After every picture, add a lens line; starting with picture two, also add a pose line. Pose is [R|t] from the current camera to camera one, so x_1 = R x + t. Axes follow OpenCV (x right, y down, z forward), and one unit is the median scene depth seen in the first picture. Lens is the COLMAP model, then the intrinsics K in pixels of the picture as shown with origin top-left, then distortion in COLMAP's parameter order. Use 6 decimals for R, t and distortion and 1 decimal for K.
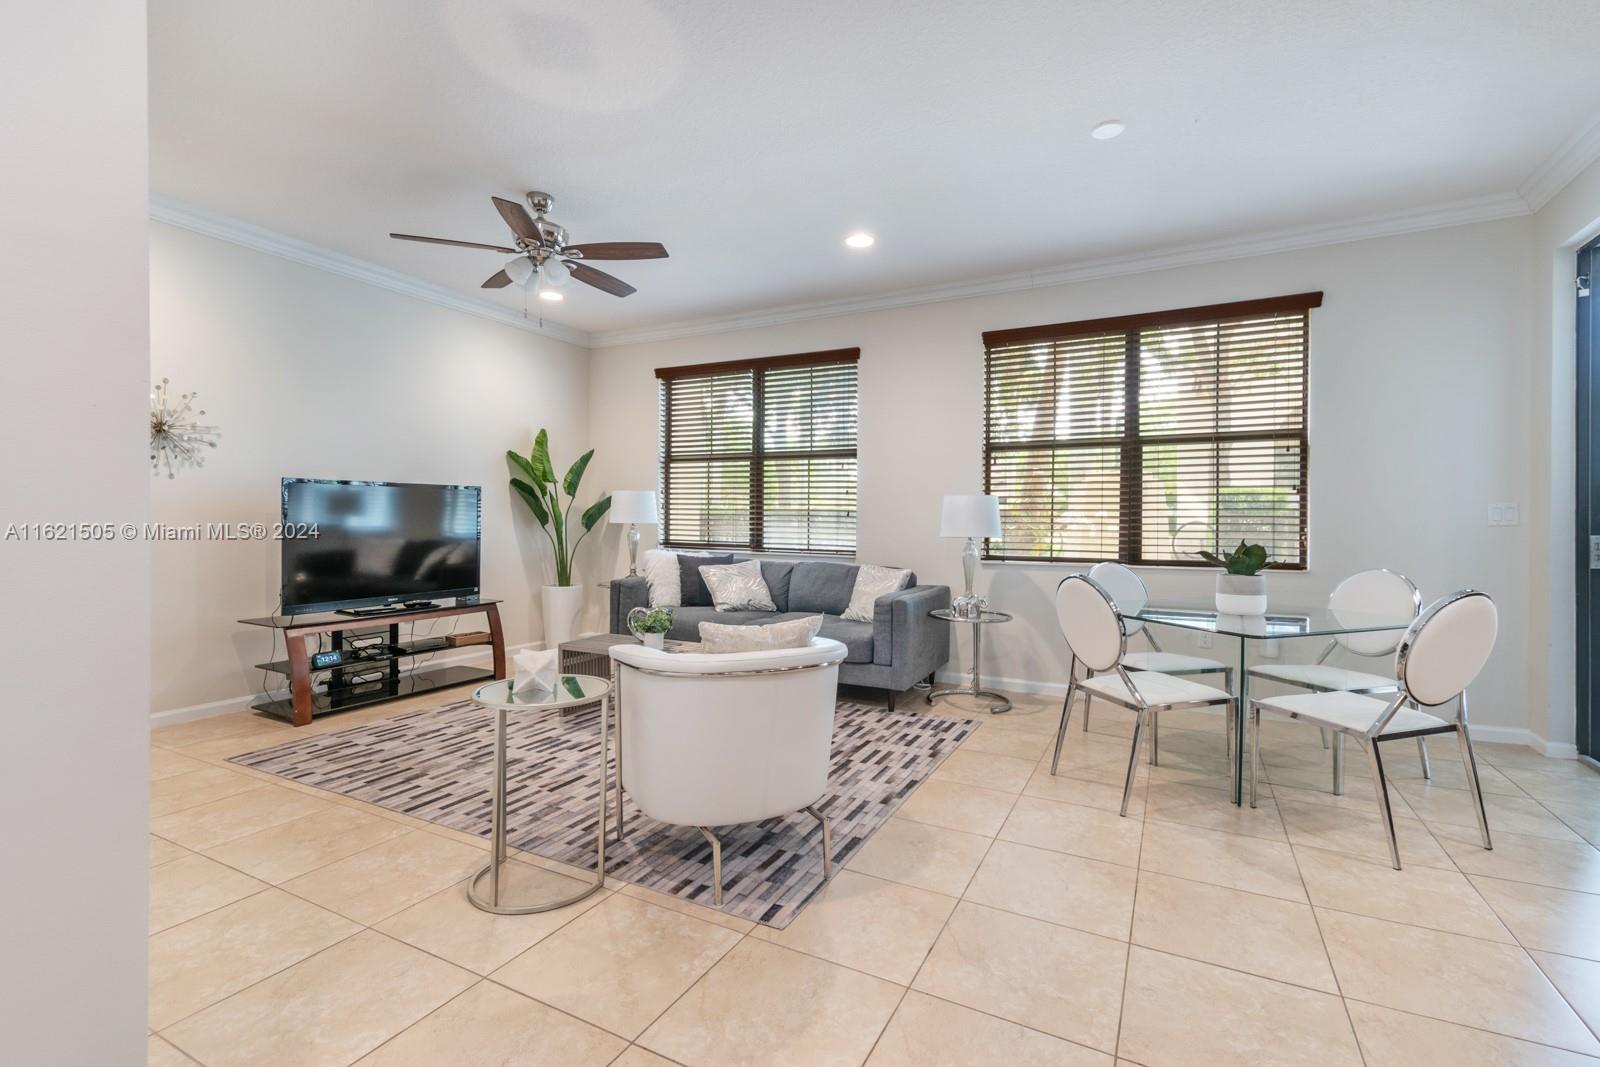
lens RADIAL K [[735.0, 0, 797.5], [0, 735.0, 526.2], [0, 0, 1]] dist [-0.001045, -0.000130]
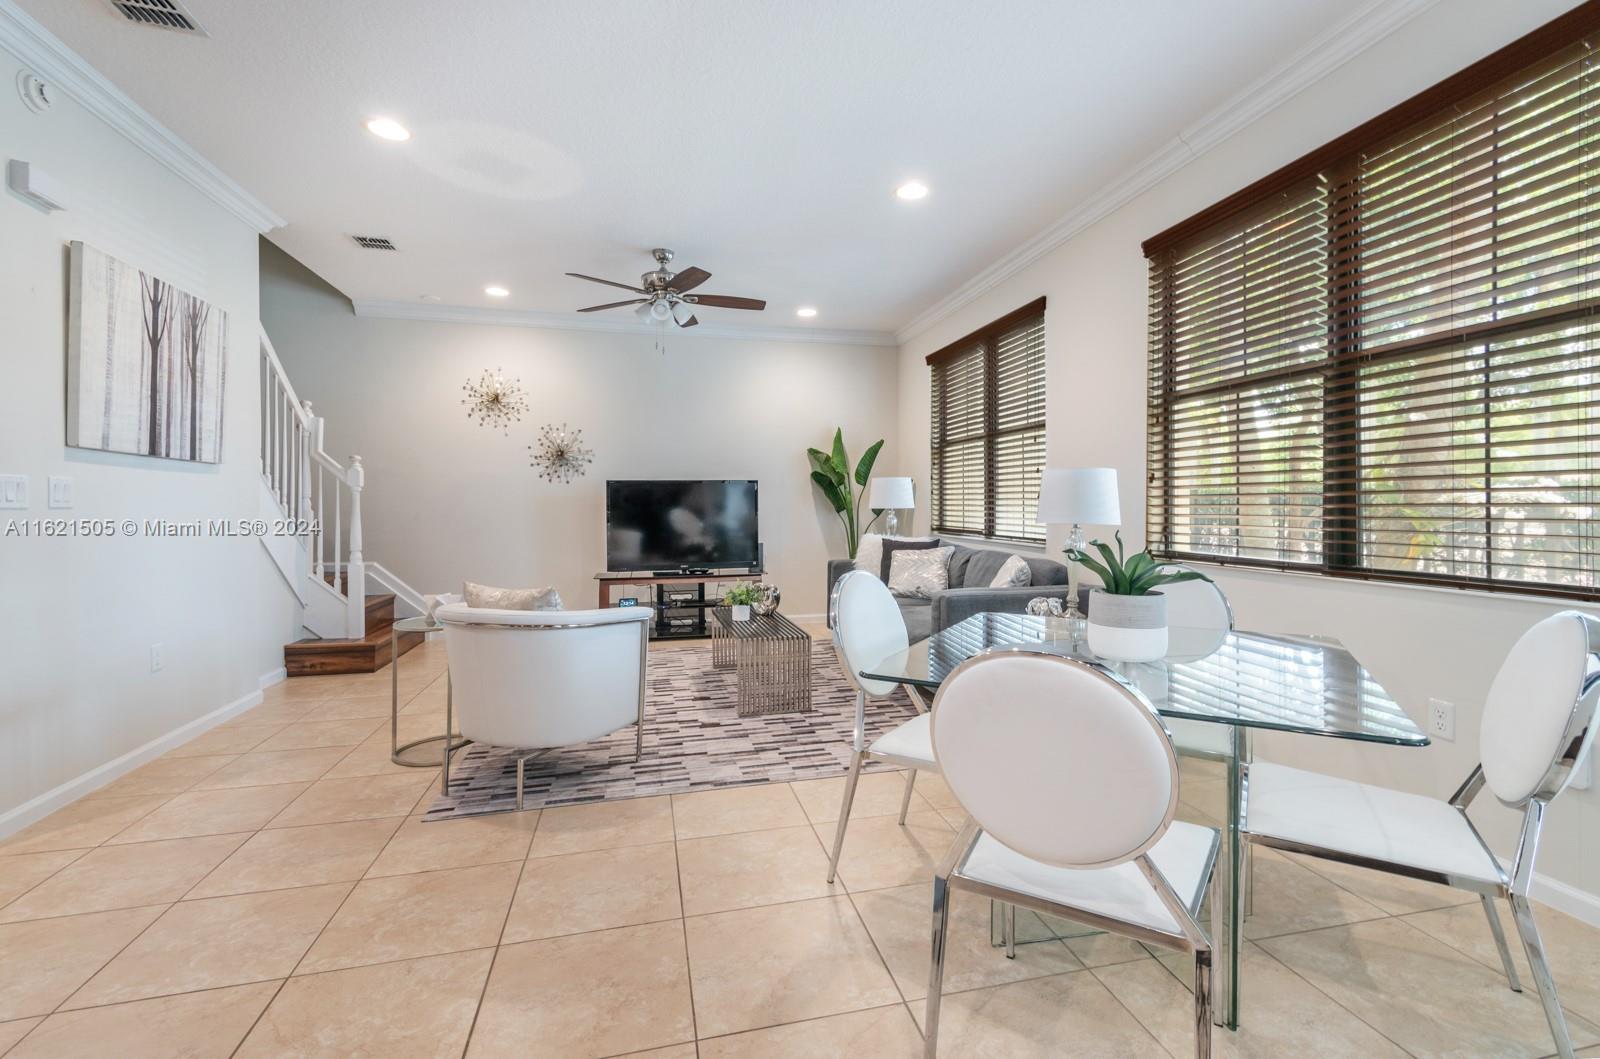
lens RADIAL K [[714.0, 0, 808.4], [0, 714.0, 518.5], [0, 0, 1]] dist [0.003961, -0.000101]
pose [[0.663030, 0.001488, -0.748592, 0.680872], [0.001591, 0.999993, 0.003396, 0.007789], [0.748592, -0.003442, 0.663023, 0.339478]]
